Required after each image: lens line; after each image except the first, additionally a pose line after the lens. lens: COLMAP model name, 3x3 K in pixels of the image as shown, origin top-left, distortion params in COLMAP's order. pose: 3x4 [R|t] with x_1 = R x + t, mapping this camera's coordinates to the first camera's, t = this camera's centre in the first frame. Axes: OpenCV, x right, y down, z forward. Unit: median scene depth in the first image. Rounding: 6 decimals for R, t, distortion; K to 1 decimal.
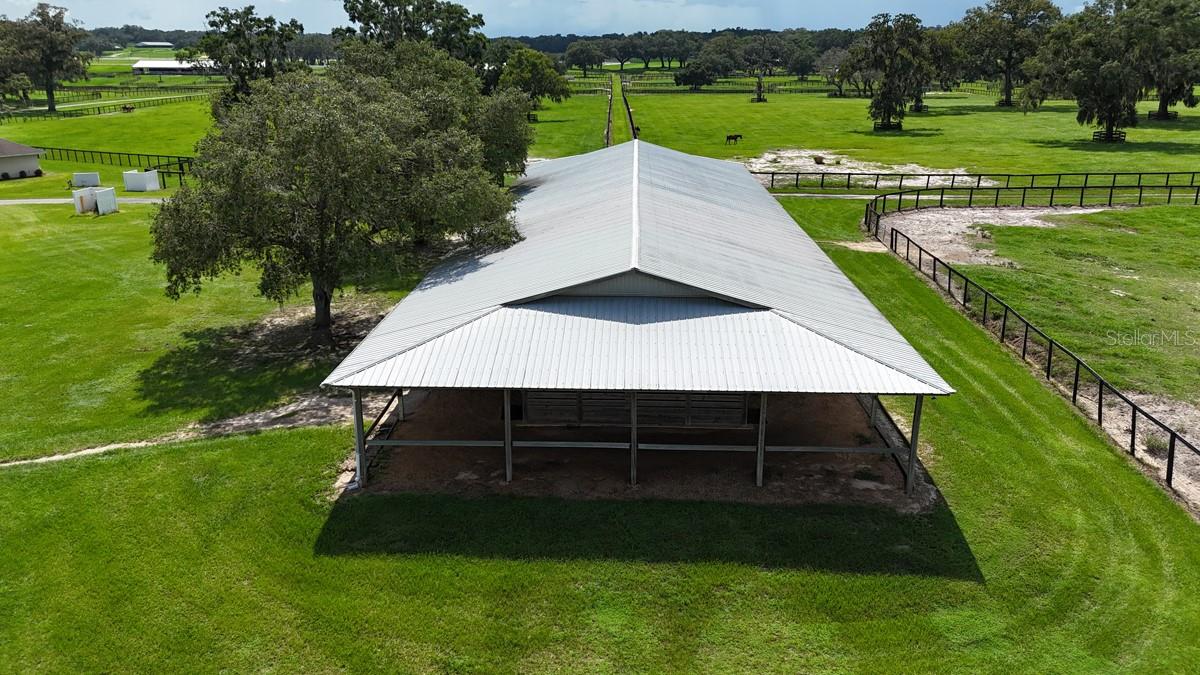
lens RADIAL K [[868.4, 0, 600.0], [0, 868.4, 337.5], [0, 0, 1]] dist [0.030802, -0.002324]
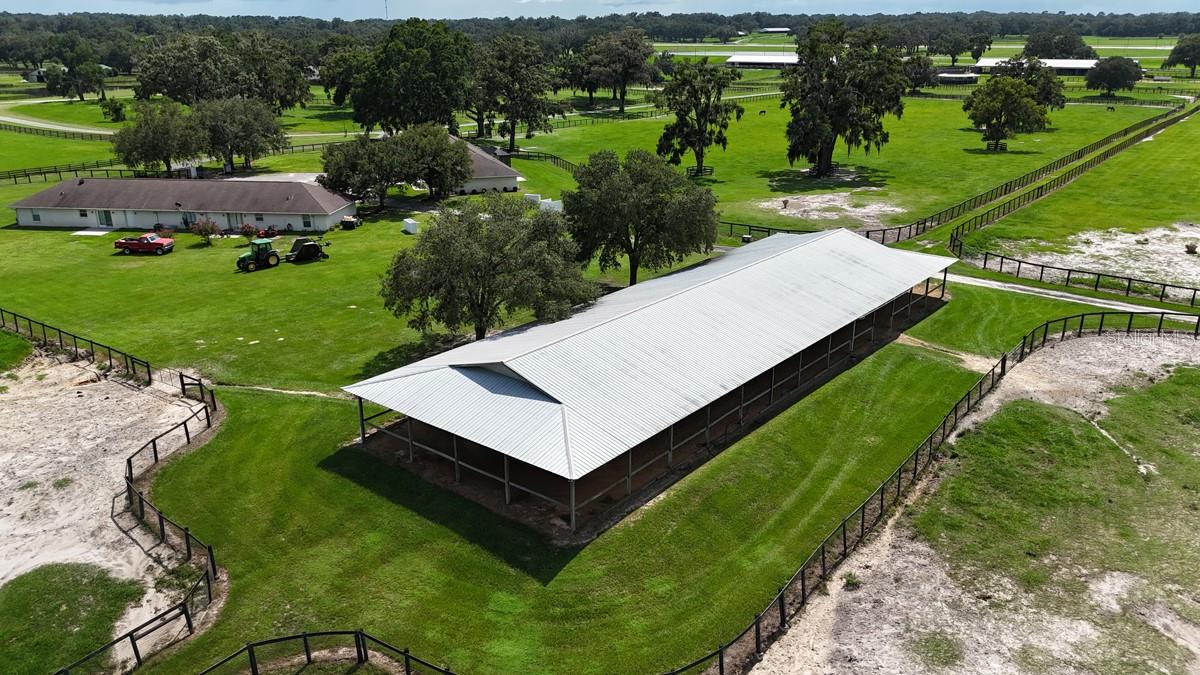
lens RADIAL K [[868.4, 0, 600.0], [0, 868.4, 337.5], [0, 0, 1]] dist [0.030802, -0.002324]
pose [[0.806669, 0.195727, -0.557652, 1.135091], [-0.187132, 0.979609, 0.073133, -0.286787], [0.560595, 0.045360, 0.826847, -0.305234]]
